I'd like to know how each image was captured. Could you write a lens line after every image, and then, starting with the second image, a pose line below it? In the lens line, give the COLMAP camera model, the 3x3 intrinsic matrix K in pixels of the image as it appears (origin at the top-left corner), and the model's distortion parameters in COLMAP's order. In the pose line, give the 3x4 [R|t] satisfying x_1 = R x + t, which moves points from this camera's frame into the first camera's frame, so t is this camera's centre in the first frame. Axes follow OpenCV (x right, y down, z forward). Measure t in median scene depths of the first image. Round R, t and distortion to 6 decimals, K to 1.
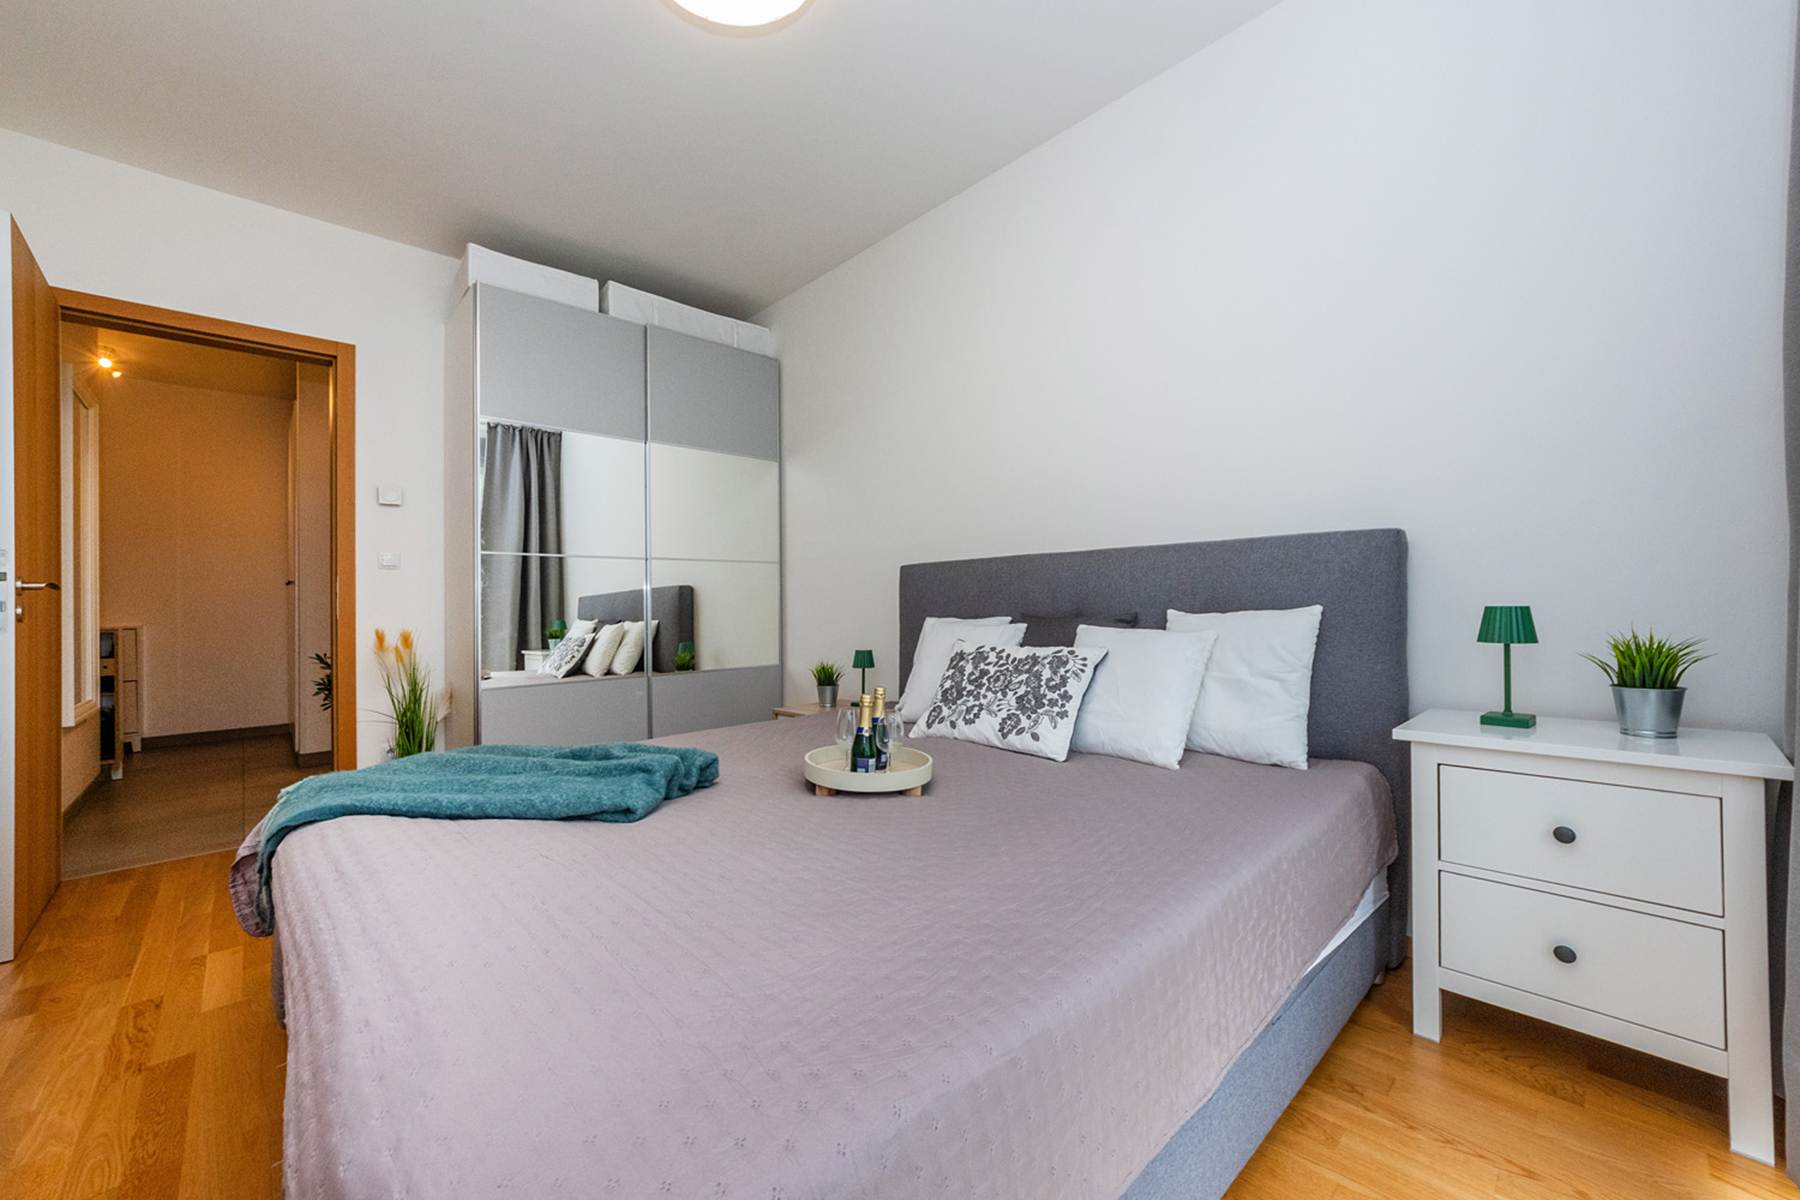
lens RADIAL K [[690.6, 0, 900.0], [0, 690.6, 600.0], [0, 0, 1]] dist [-0.007250, -0.000171]
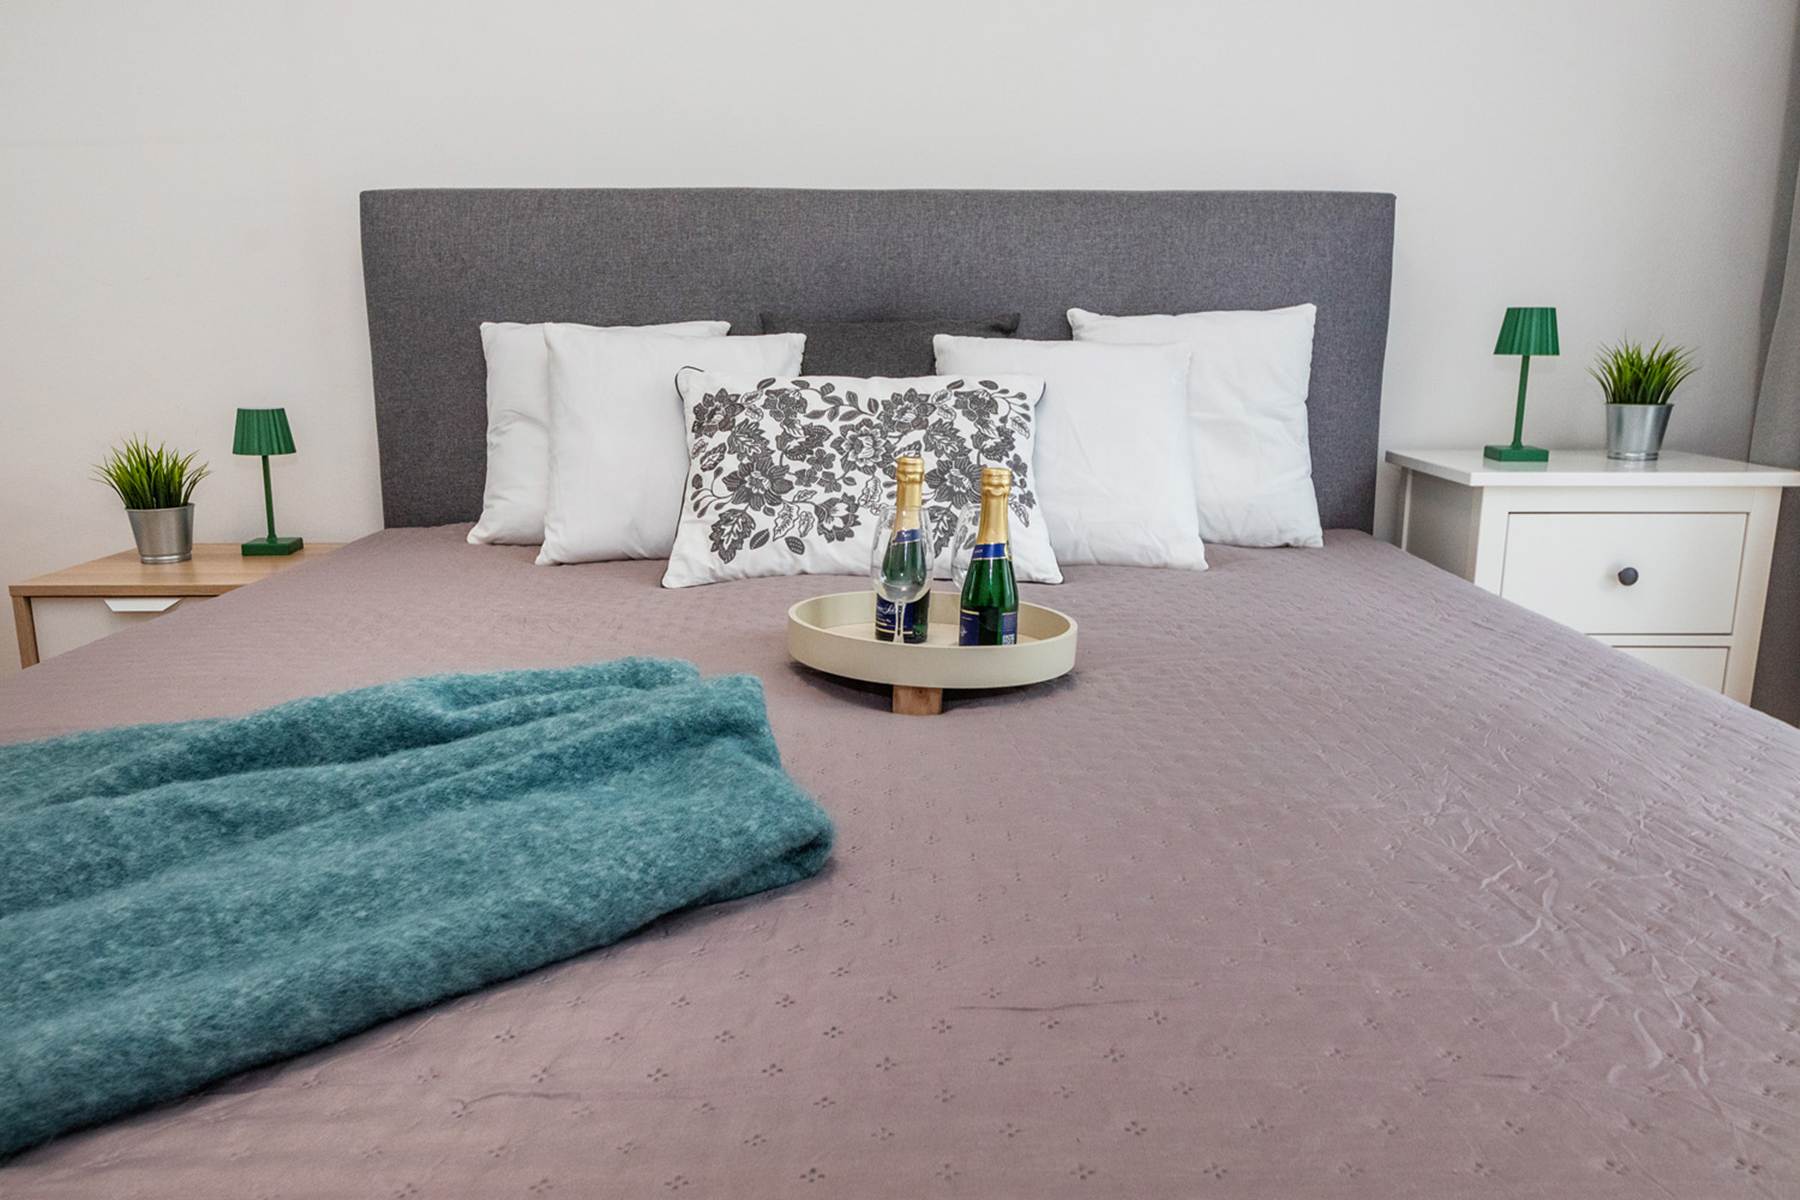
lens RADIAL K [[1264.5, 0, 900.0], [0, 1264.5, 600.0], [0, 0, 1]] dist [0.002434, 0.000005]
pose [[0.685498, -0.132254, 0.715962, -0.503623], [-0.018172, 0.979949, 0.198417, 0.046152], [-0.727848, -0.149025, 0.669349, 0.374808]]
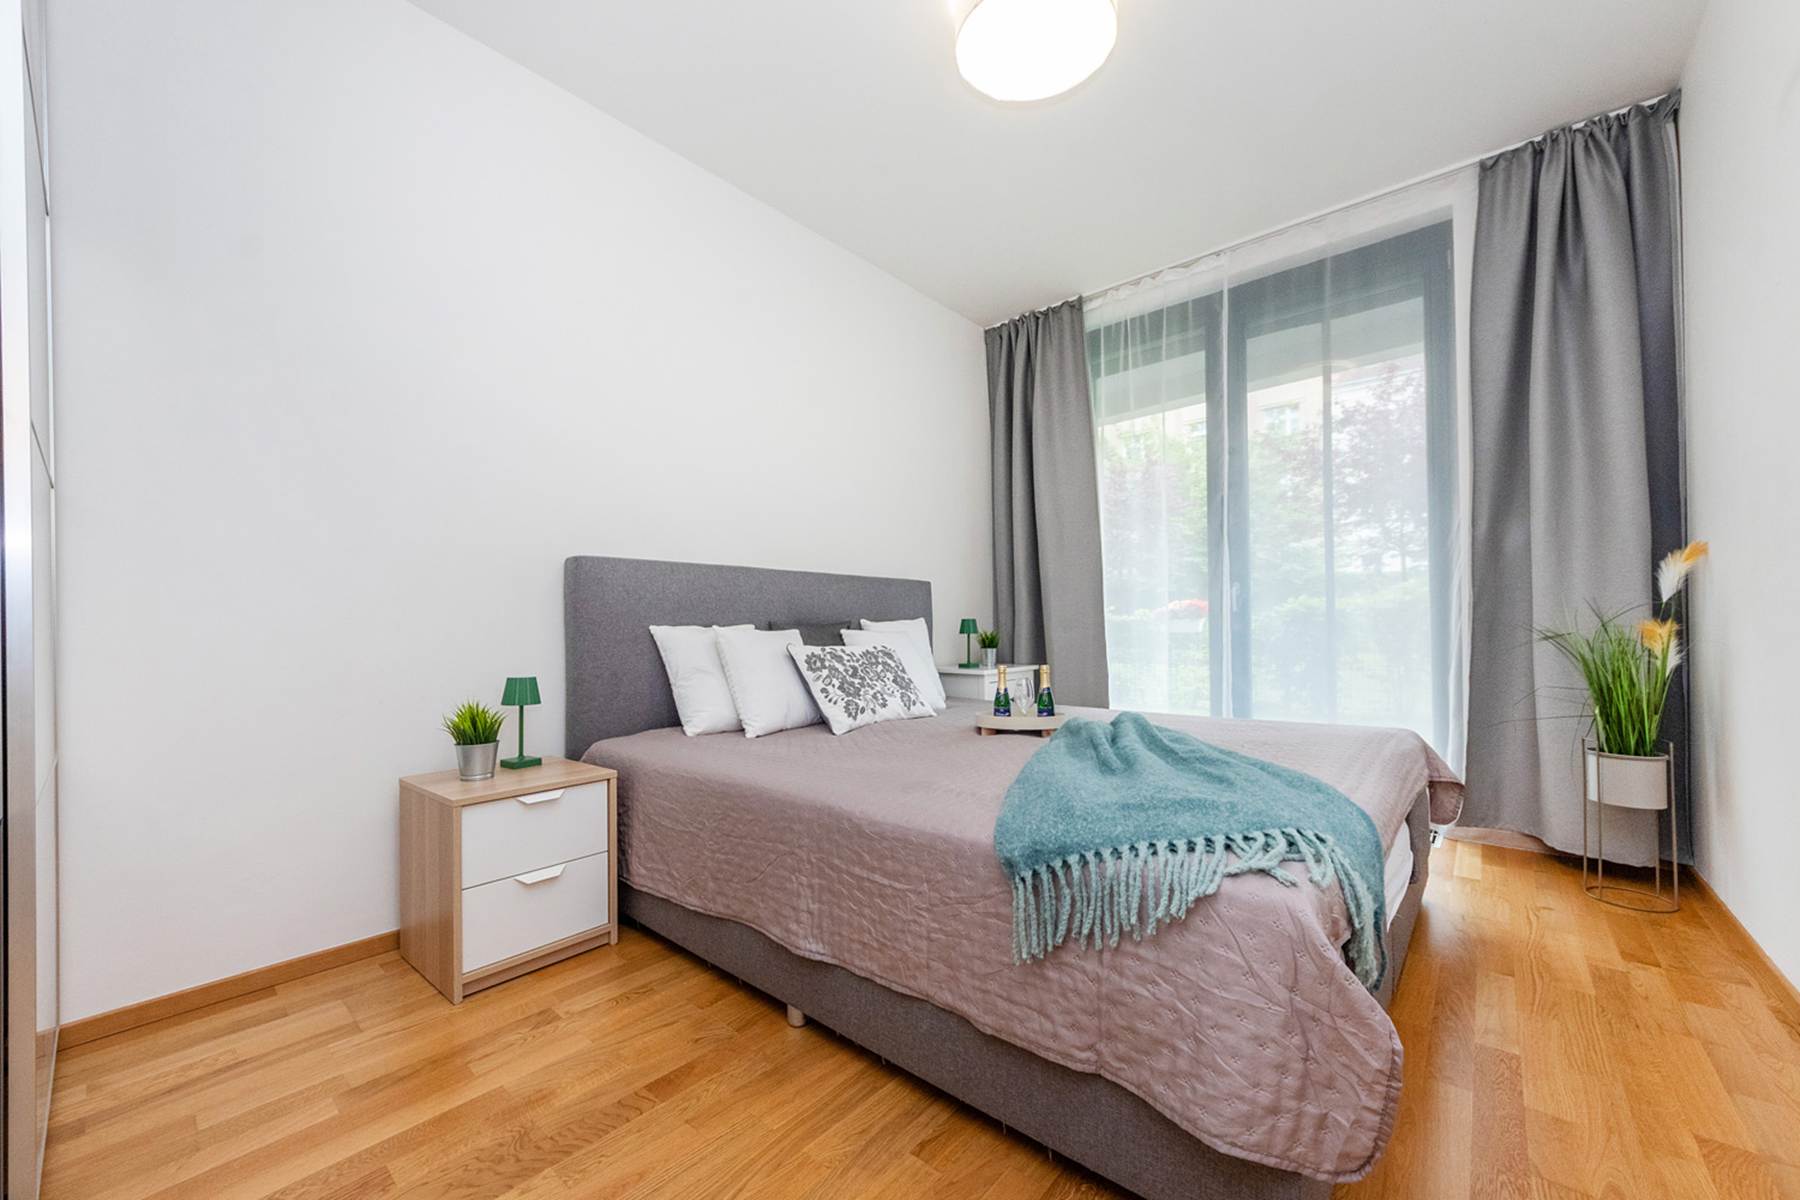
lens RADIAL K [[685.6, 0, 900.0], [0, 685.6, 600.0], [0, 0, 1]] dist [0.012871, -0.000022]
pose [[-0.098904, 0.054482, 0.993604, -1.126277], [0.003118, 0.998512, -0.054441, 0.055475], [-0.995092, -0.002287, -0.098927, 1.091505]]
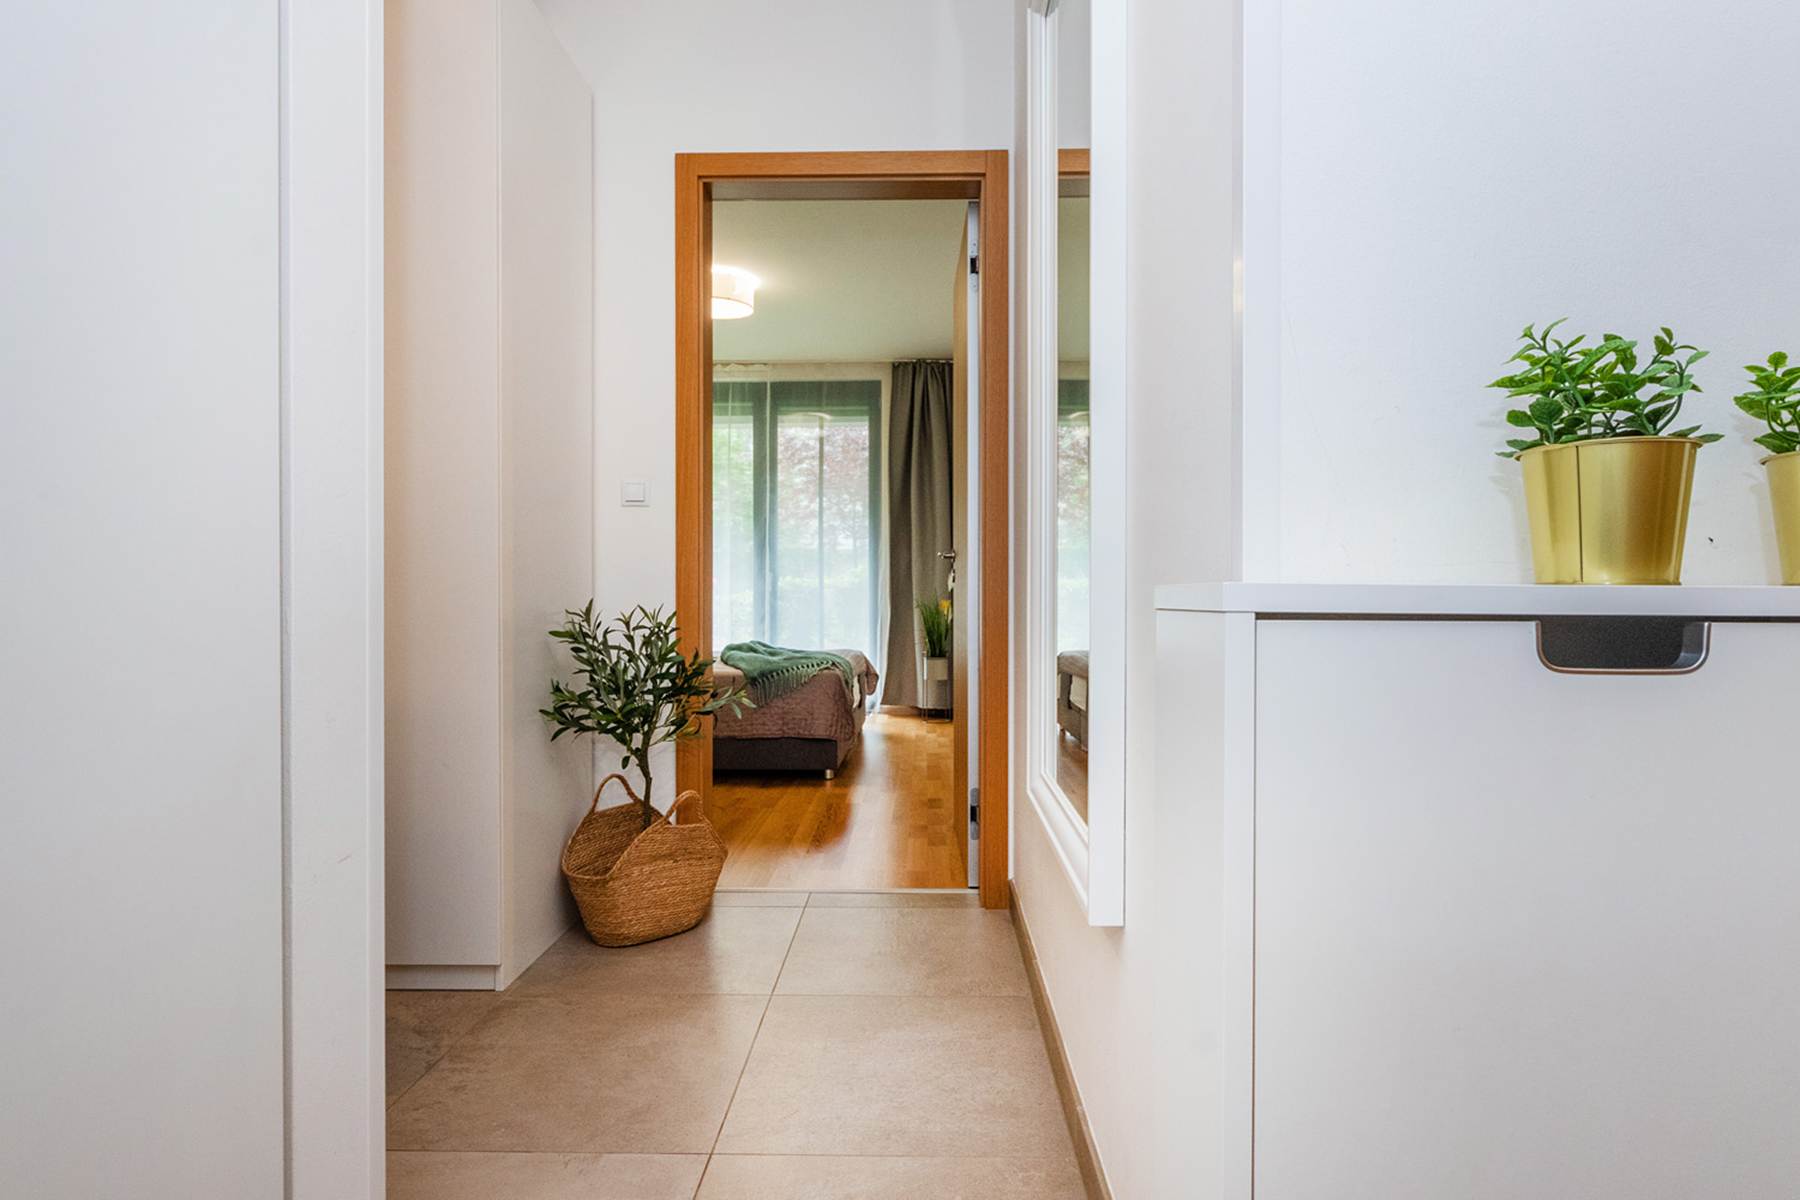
lens RADIAL K [[914.2, 0, 900.0], [0, 914.2, 600.0], [0, 0, 1]] dist [-0.000061, -0.000009]
pose [[-0.705536, 0.019883, 0.708395, -3.109182], [0.014654, 0.999802, -0.013468, 0.105023], [-0.708523, 0.000879, -0.705687, 2.926283]]
